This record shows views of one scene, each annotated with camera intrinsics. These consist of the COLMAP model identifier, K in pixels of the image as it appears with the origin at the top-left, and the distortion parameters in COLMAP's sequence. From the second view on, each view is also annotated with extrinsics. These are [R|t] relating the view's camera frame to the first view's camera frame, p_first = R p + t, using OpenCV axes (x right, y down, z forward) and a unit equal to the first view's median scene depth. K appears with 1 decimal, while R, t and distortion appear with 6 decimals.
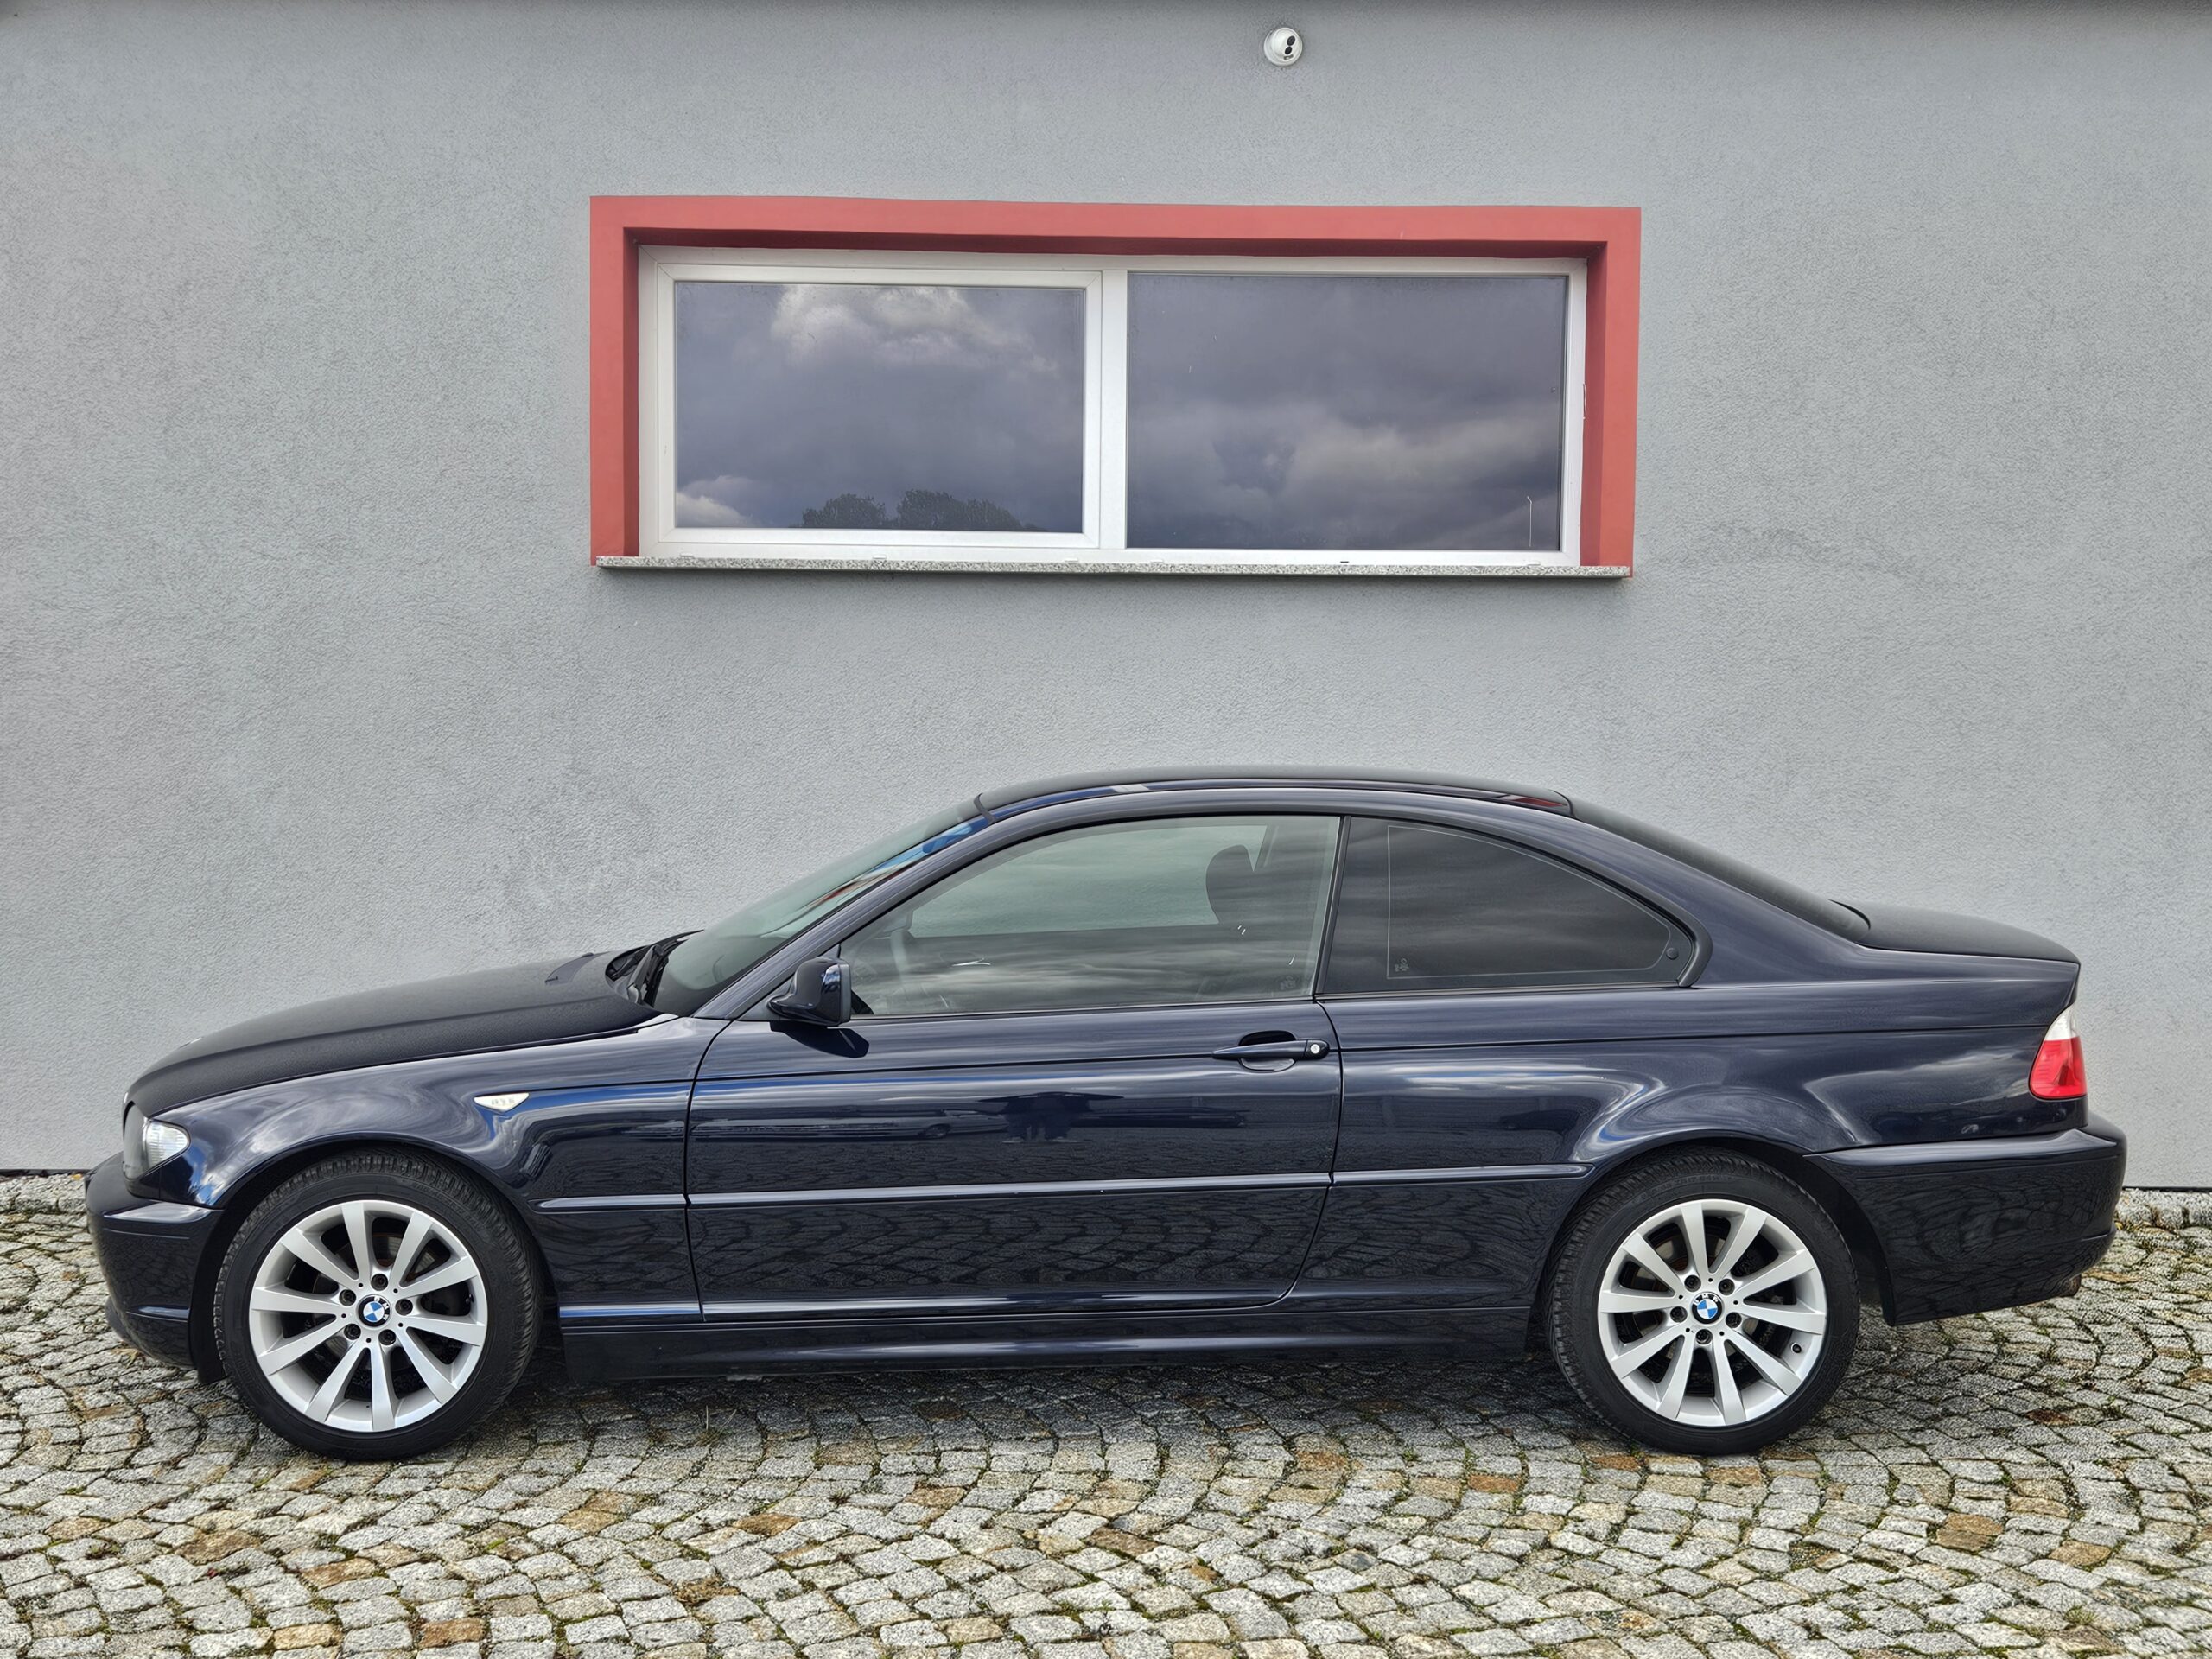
lens RADIAL K [[2600.9, 0, 1096.5], [0, 2600.9, 825.7], [0, 0, 1]] dist [0.076380, 0.000000]
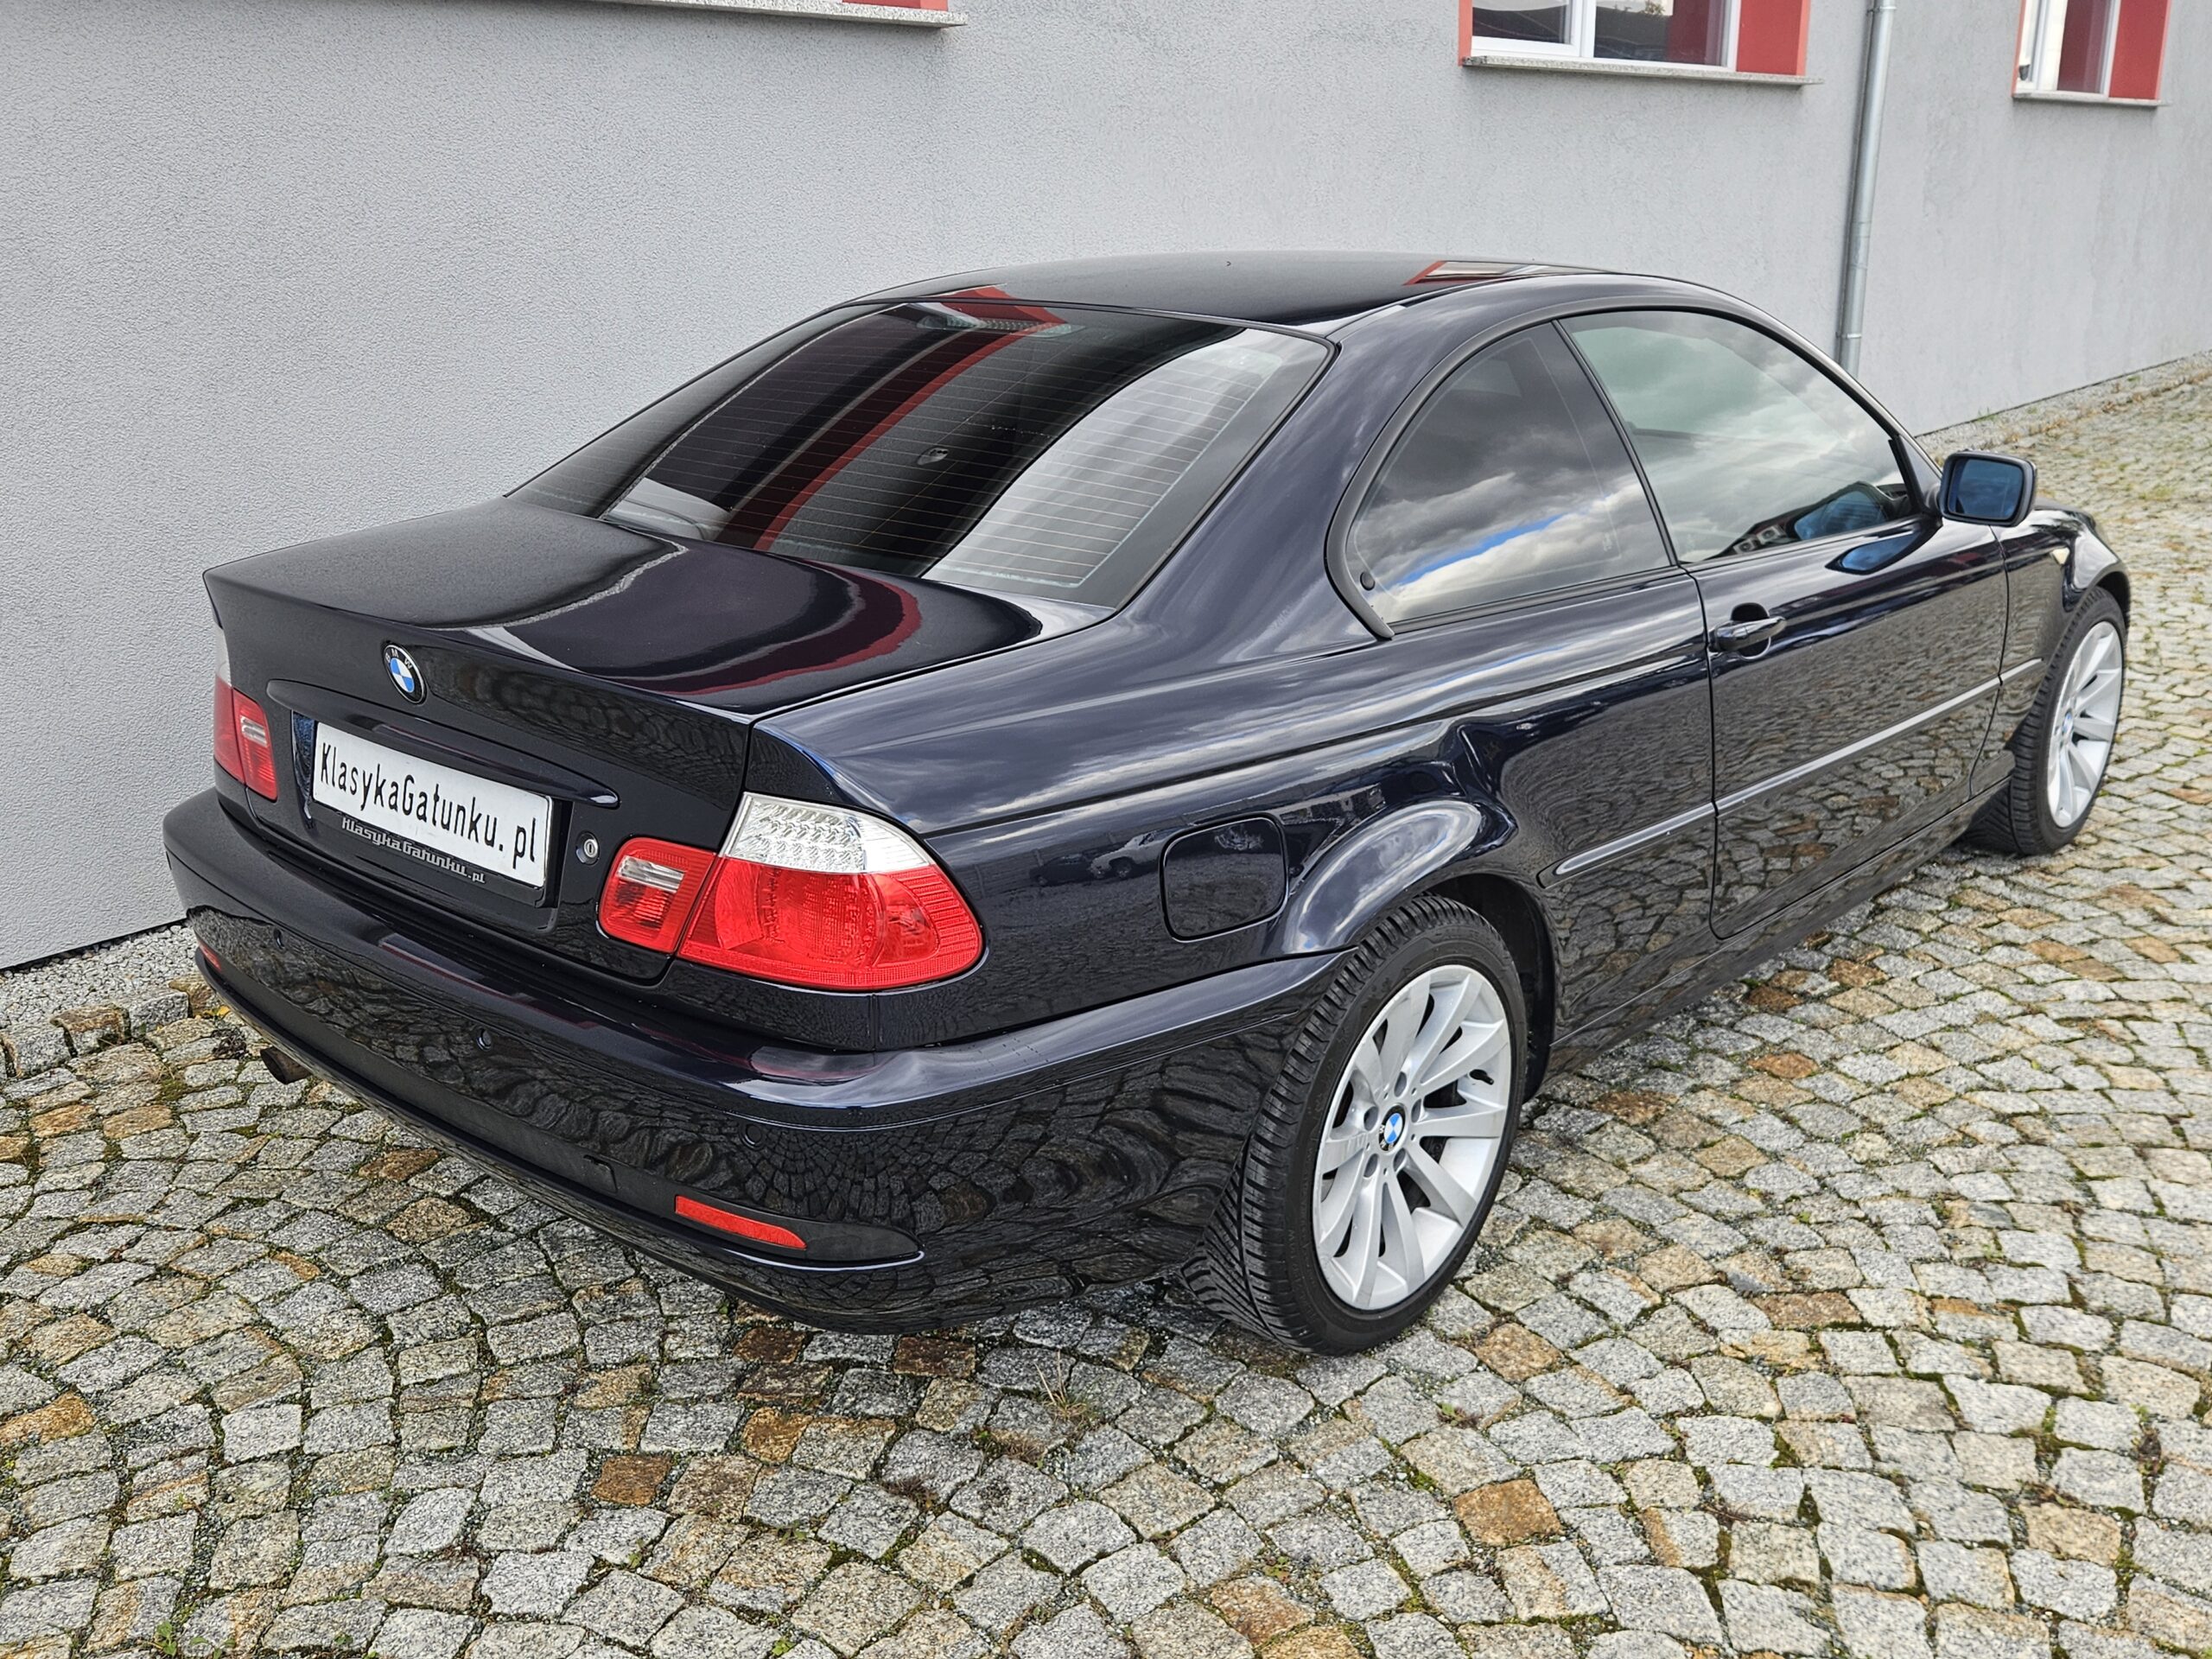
lens RADIAL K [[1976.9, 0, 1113.0], [0, 1976.9, 831.5], [0, 0, 1]] dist [0.084491, -0.087176]
pose [[0.660506, -0.247111, 0.708991, -0.445013], [0.063635, 0.959314, 0.275075, -0.025620], [-0.748120, -0.136572, 0.649357, 0.713357]]
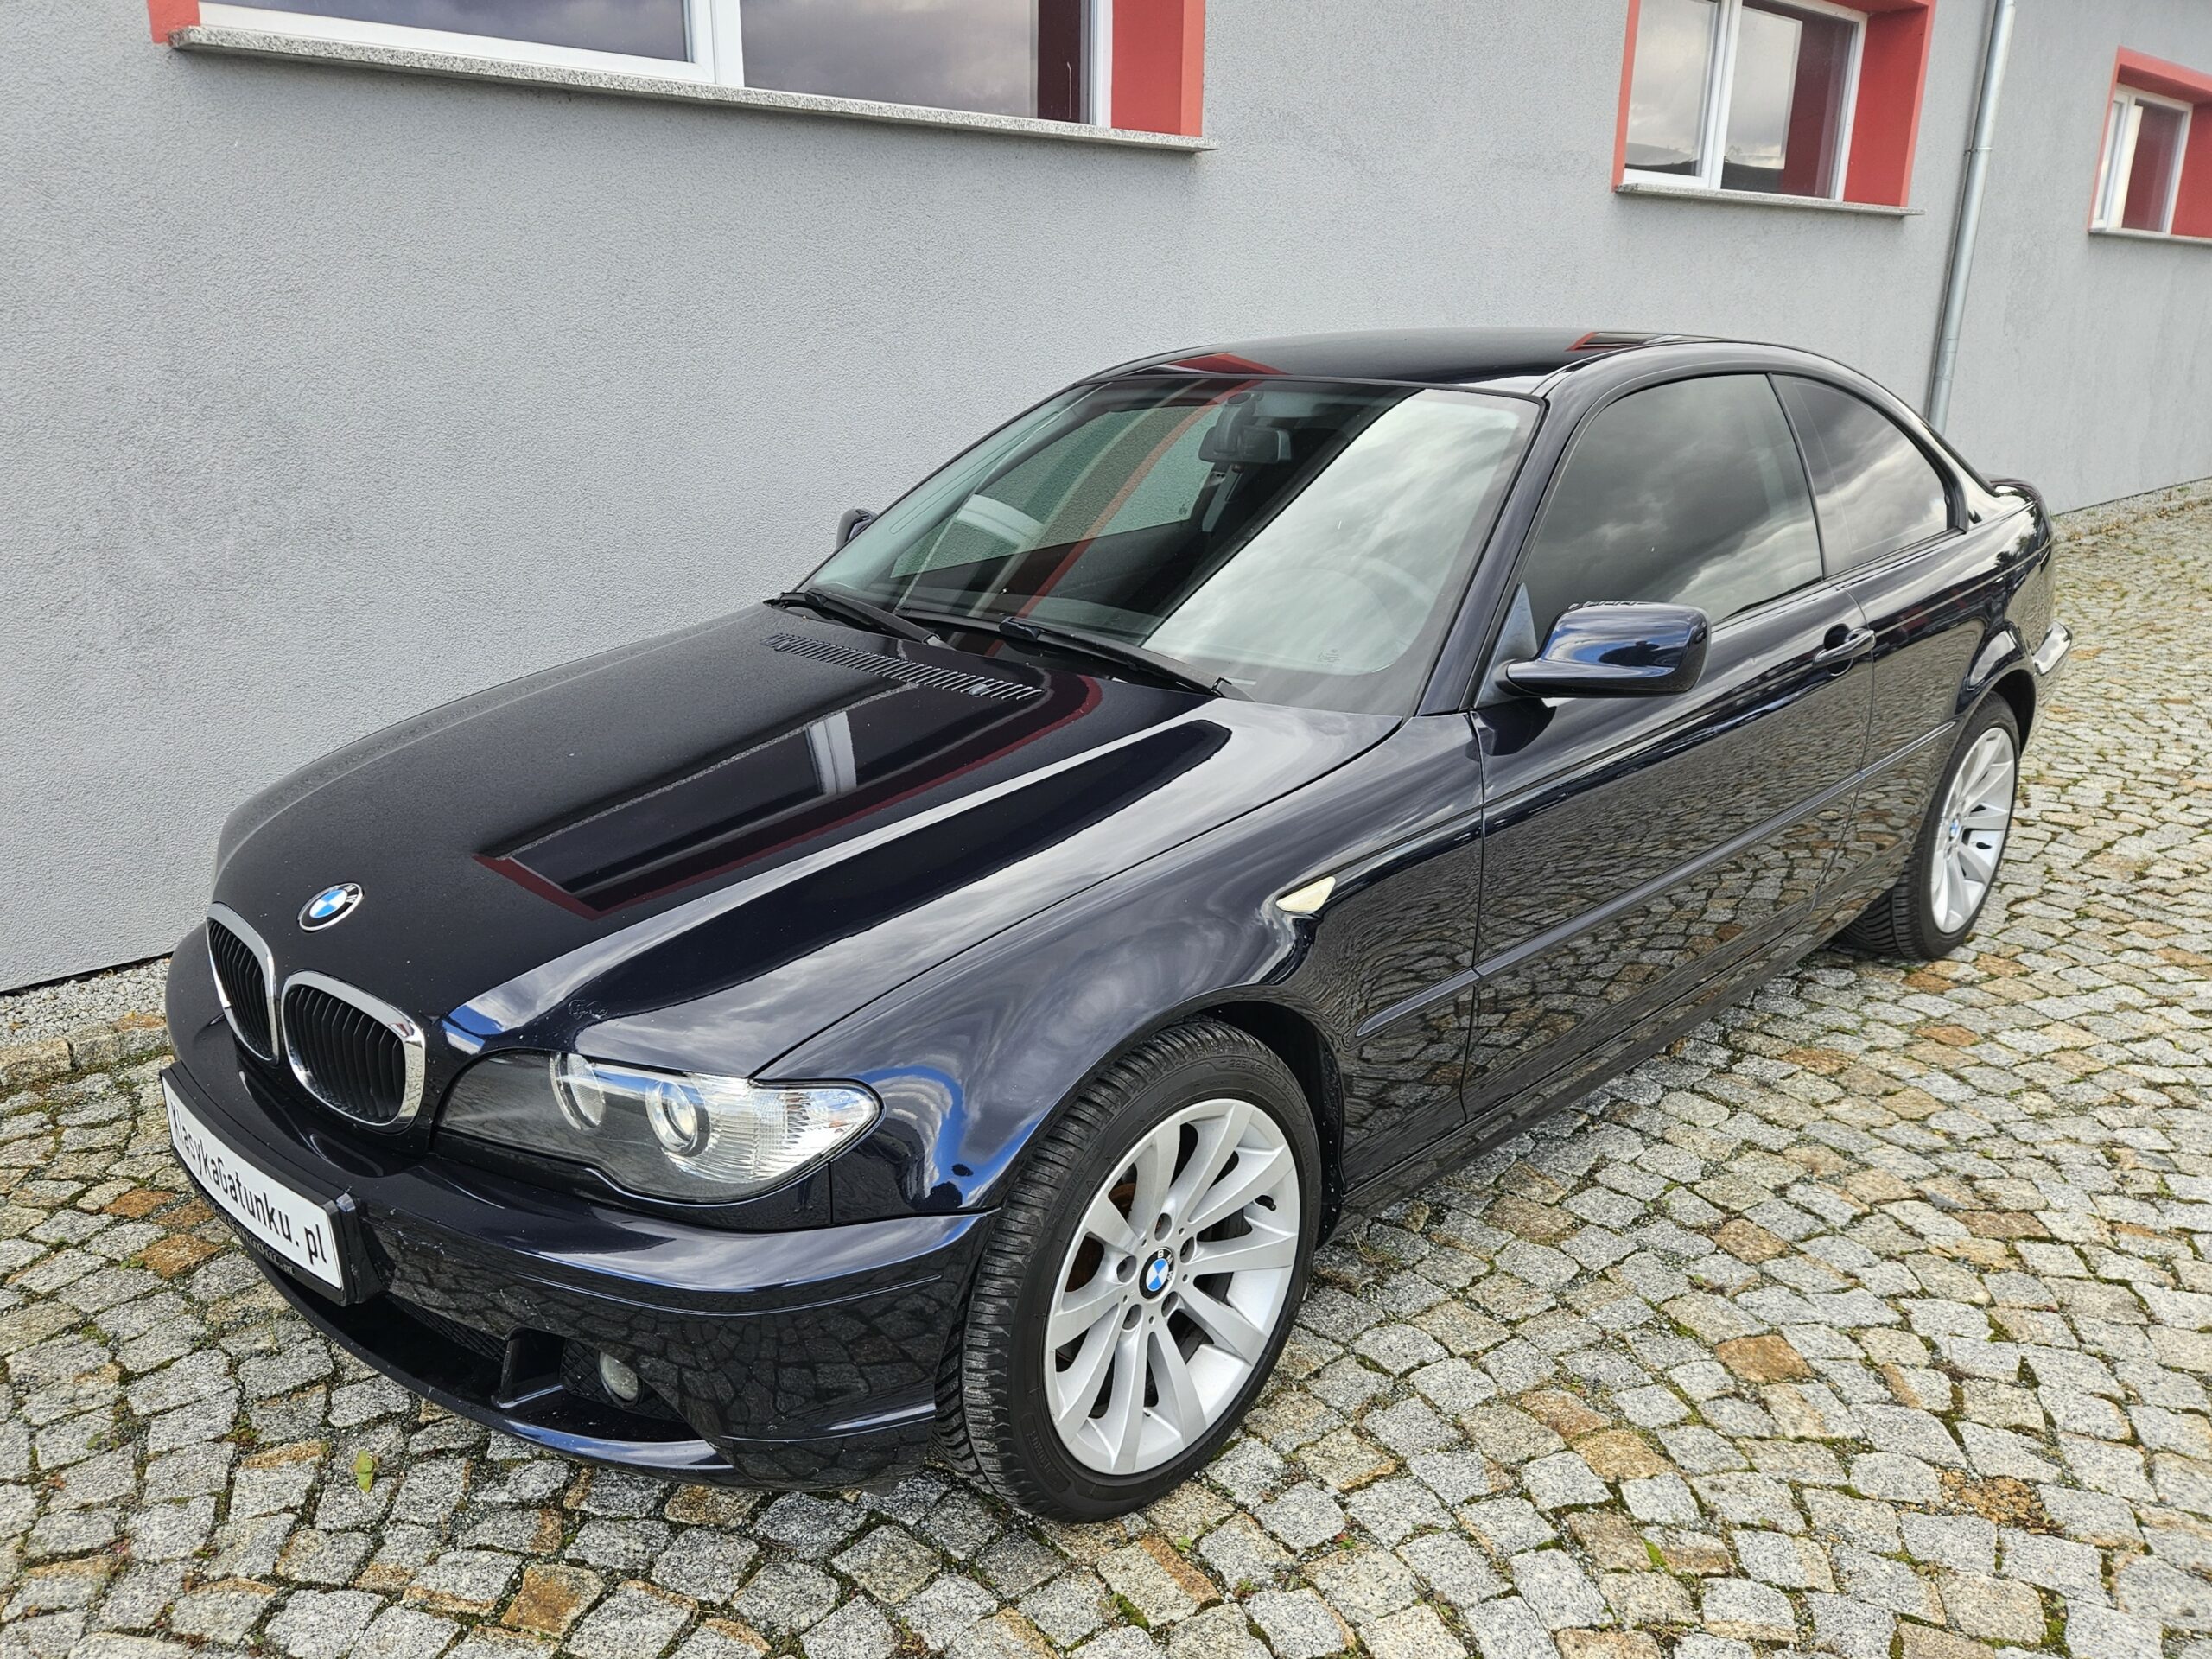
lens RADIAL K [[1701.5, 0, 1022.1], [0, 1701.5, 877.0], [0, 0, 1]] dist [0.070615, -0.063786]
pose [[0.736288, -0.218286, 0.640493, -0.521094], [0.046826, 0.960706, 0.273589, -0.011775], [-0.675046, -0.171448, 0.717578, 0.740156]]
